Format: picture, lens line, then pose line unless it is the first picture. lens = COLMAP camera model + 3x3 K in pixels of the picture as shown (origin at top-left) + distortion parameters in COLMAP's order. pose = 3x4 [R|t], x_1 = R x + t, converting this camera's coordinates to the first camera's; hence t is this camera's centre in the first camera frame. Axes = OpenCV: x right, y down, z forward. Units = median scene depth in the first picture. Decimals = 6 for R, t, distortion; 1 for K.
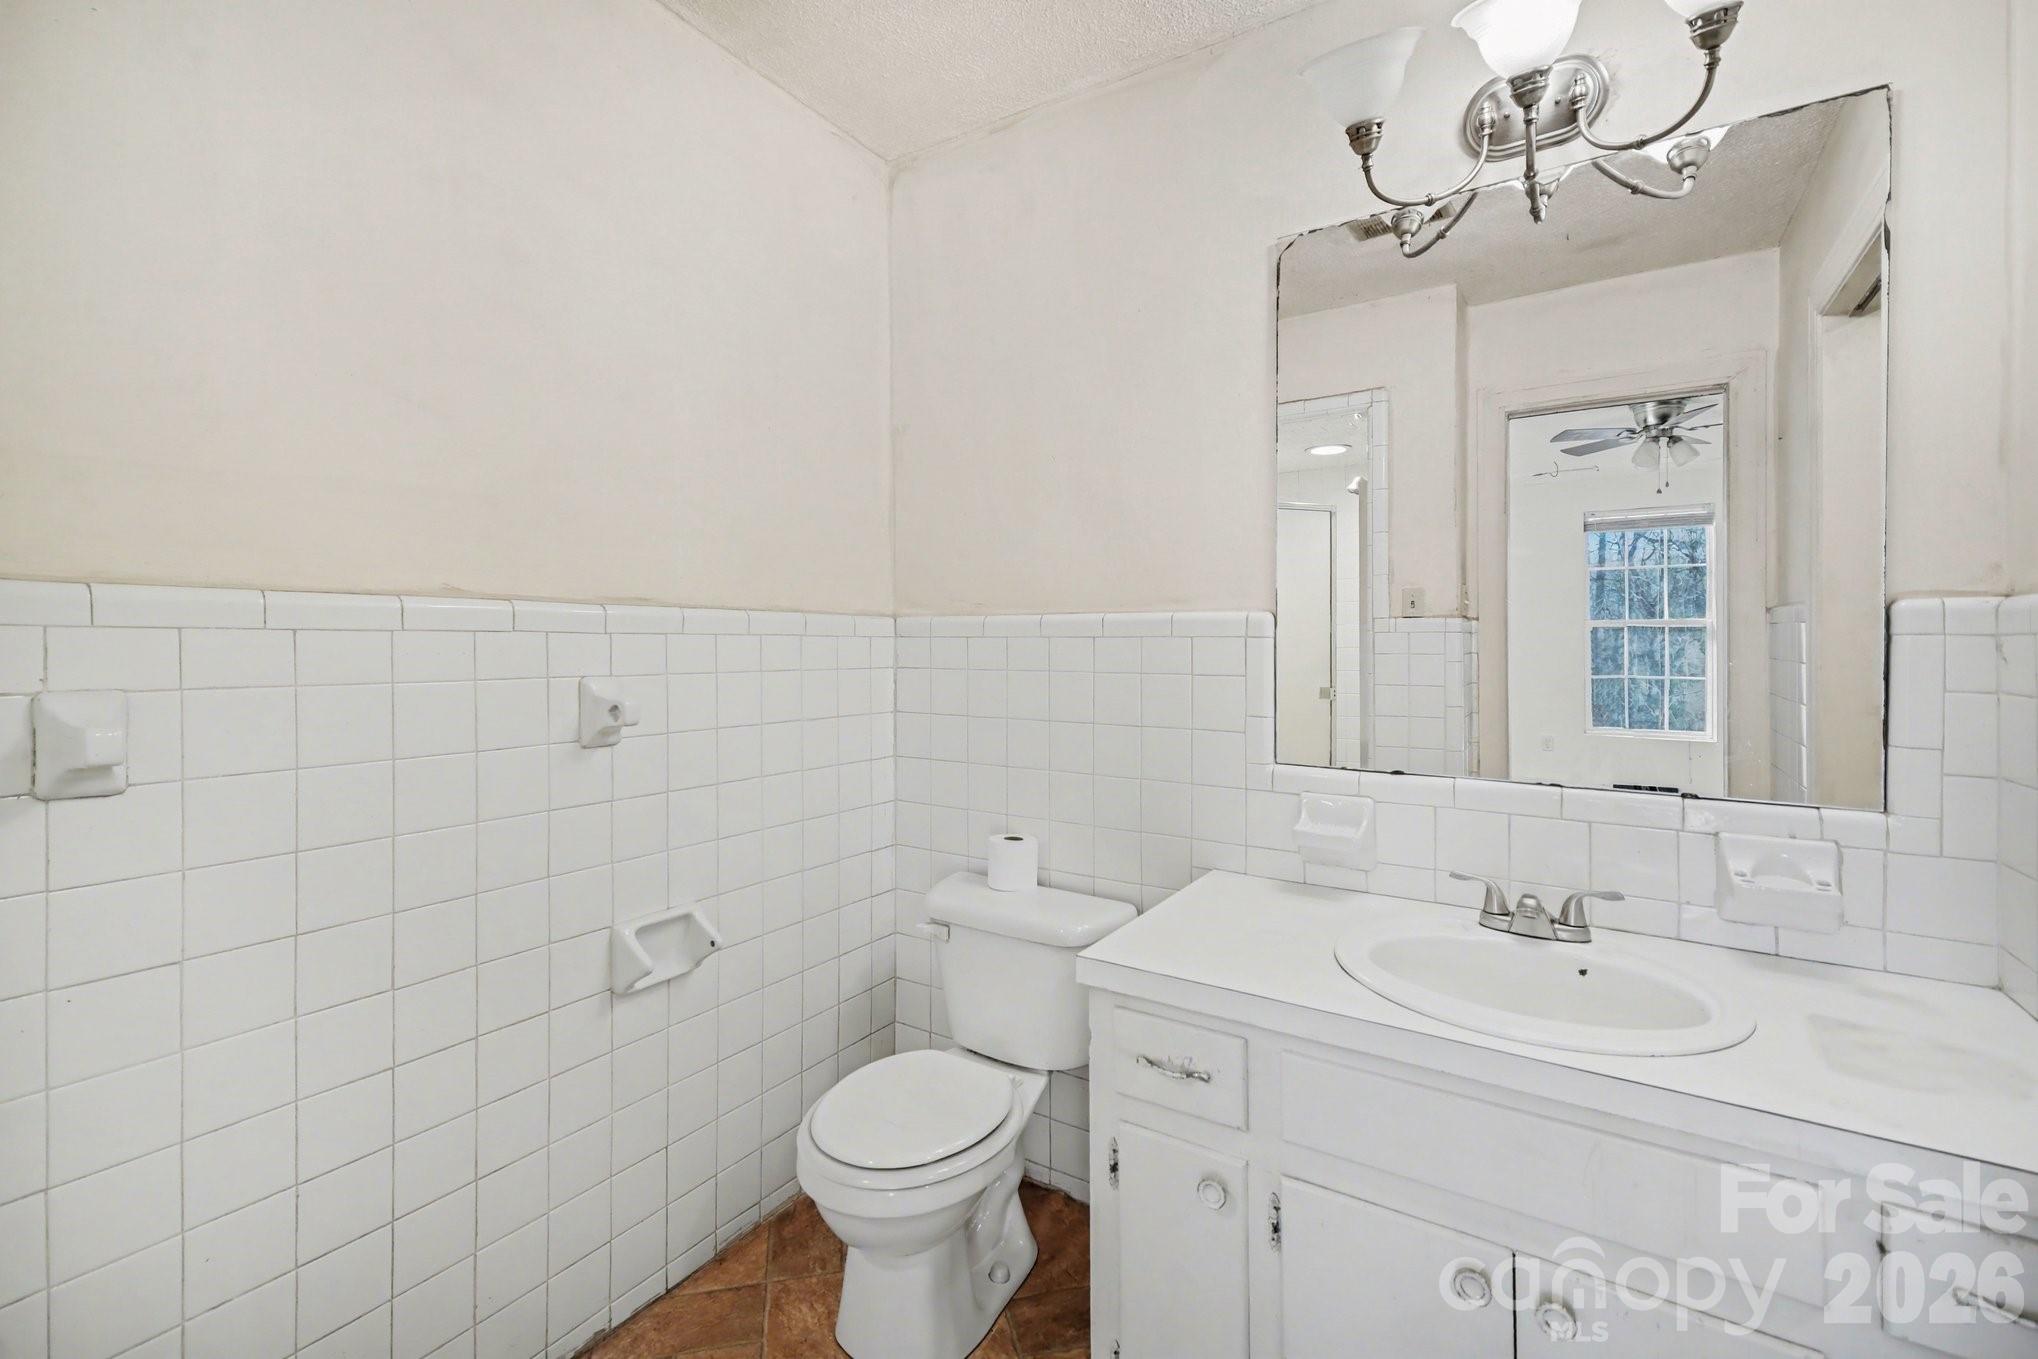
lens RADIAL K [[877.6, 0, 1011.7], [0, 877.6, 643.1], [0, 0, 1]] dist [0.003158, 0.000301]
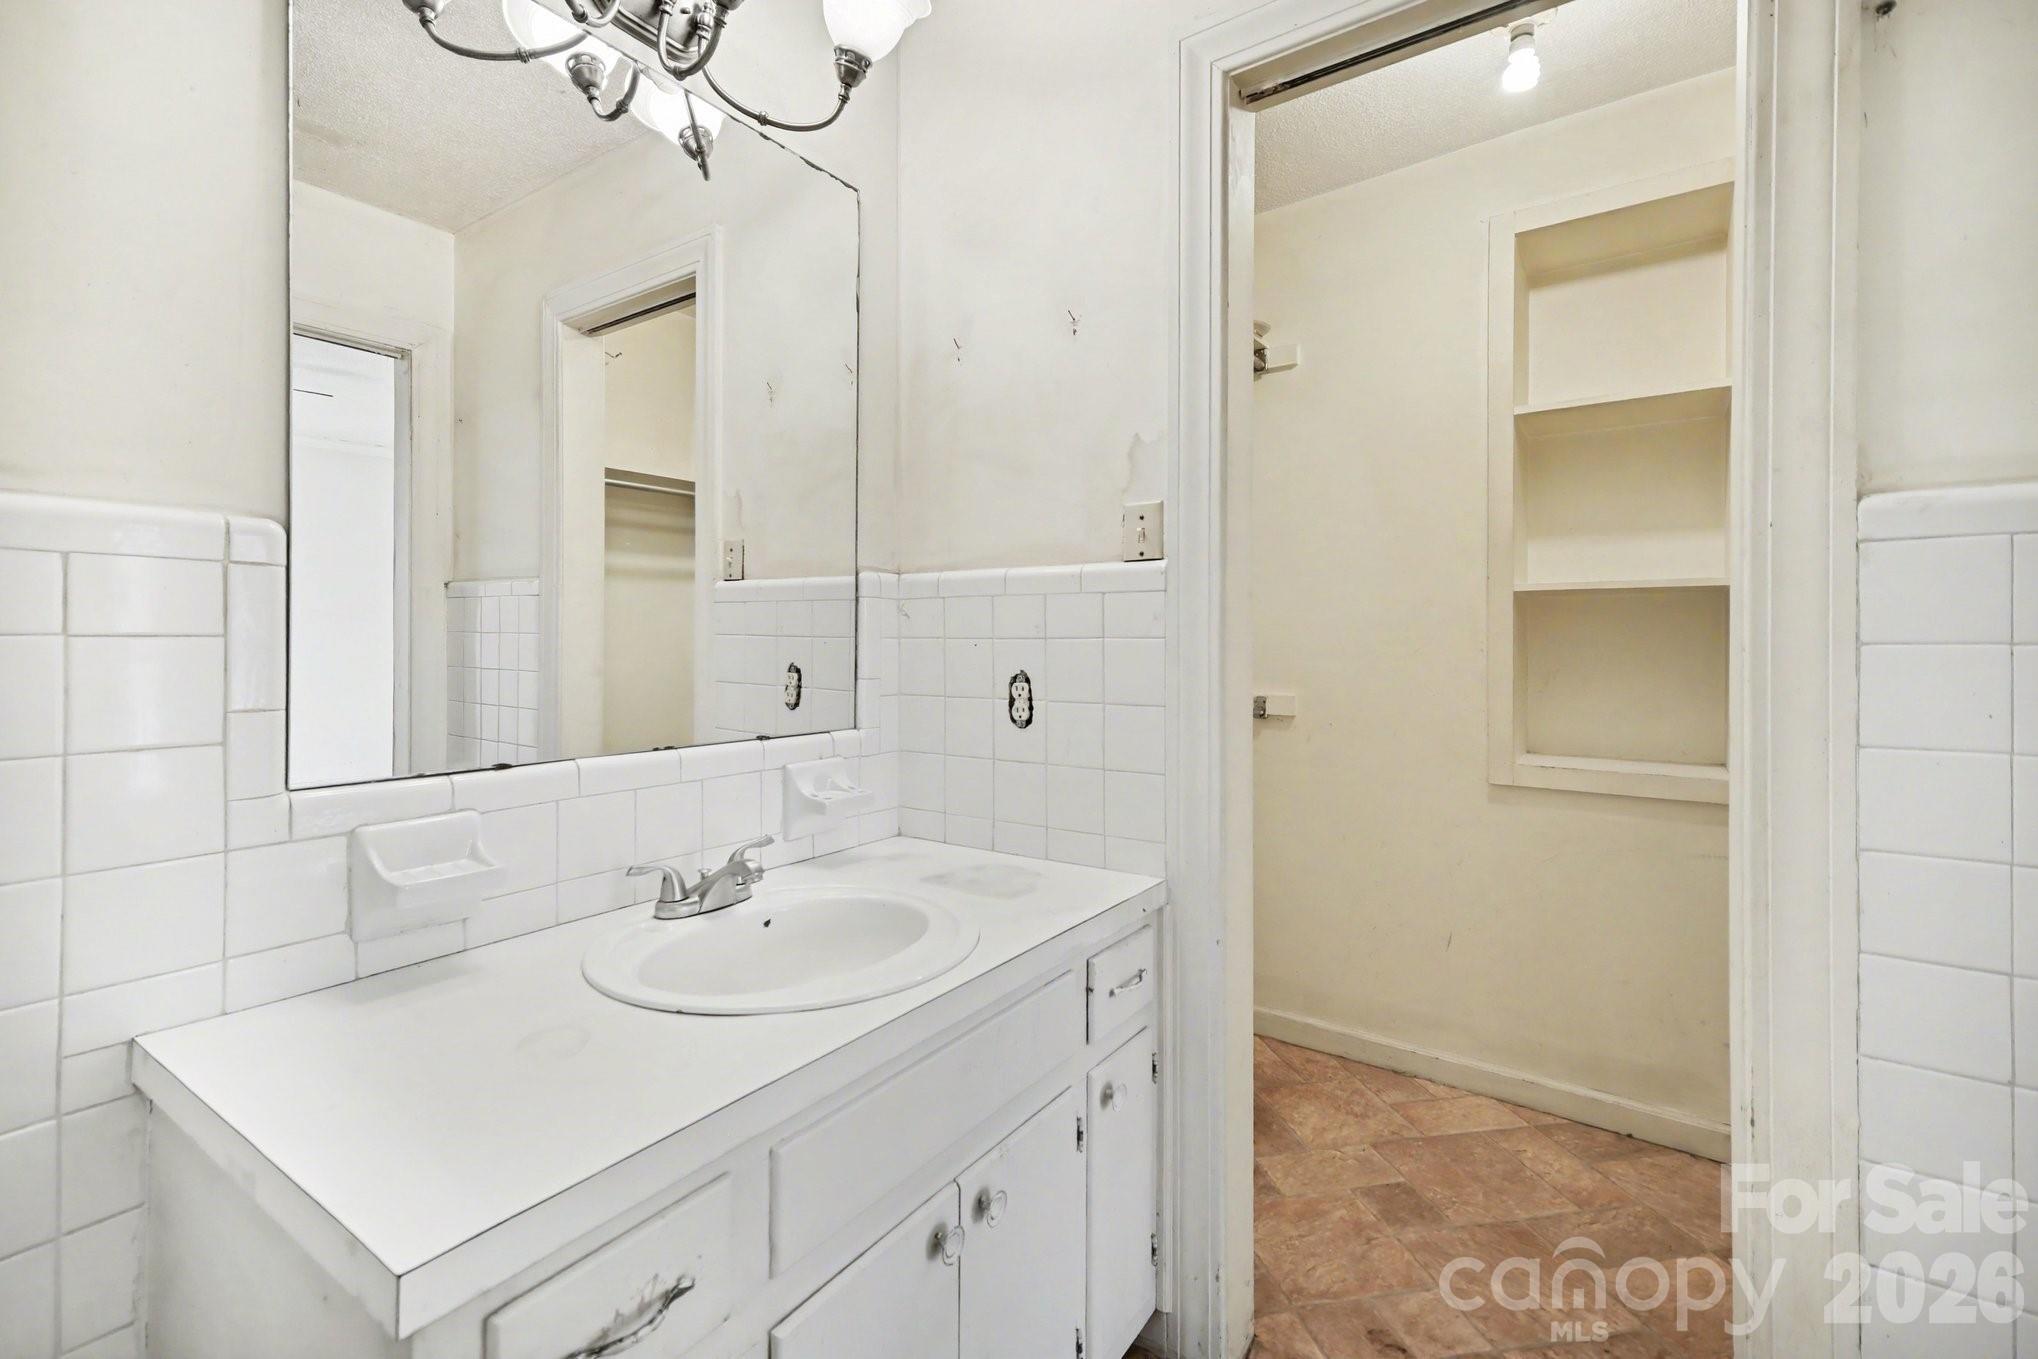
lens RADIAL K [[877.6, 0, 1011.7], [0, 877.6, 643.1], [0, 0, 1]] dist [0.003158, 0.000301]
pose [[0.017731, -0.004345, 0.999833, -0.309540], [-0.001321, 0.999990, 0.004369, 0.048096], [-0.999842, -0.001399, 0.017725, 0.646157]]
